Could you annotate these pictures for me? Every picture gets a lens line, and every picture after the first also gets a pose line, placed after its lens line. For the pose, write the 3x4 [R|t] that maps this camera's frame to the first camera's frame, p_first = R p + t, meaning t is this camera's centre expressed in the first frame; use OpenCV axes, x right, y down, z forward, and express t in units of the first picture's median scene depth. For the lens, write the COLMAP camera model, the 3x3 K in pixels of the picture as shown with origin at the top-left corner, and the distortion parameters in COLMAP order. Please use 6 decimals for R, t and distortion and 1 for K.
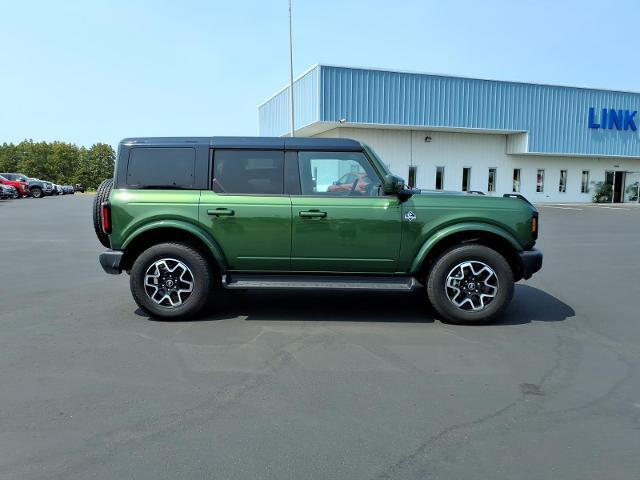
lens RADIAL K [[554.1, 0, 308.2], [0, 554.1, 239.6], [0, 0, 1]] dist [0.044824, -0.001546]
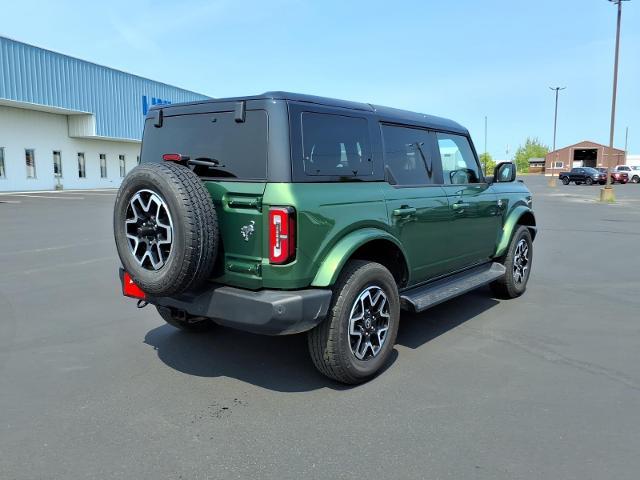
lens RADIAL K [[554.1, 0, 308.2], [0, 554.1, 239.6], [0, 0, 1]] dist [0.044824, -0.001546]
pose [[0.568244, -0.112671, 0.815110, -0.197881], [0.090249, 0.993139, 0.074364, -0.018541], [-0.817896, 0.031306, 0.574514, 0.162986]]
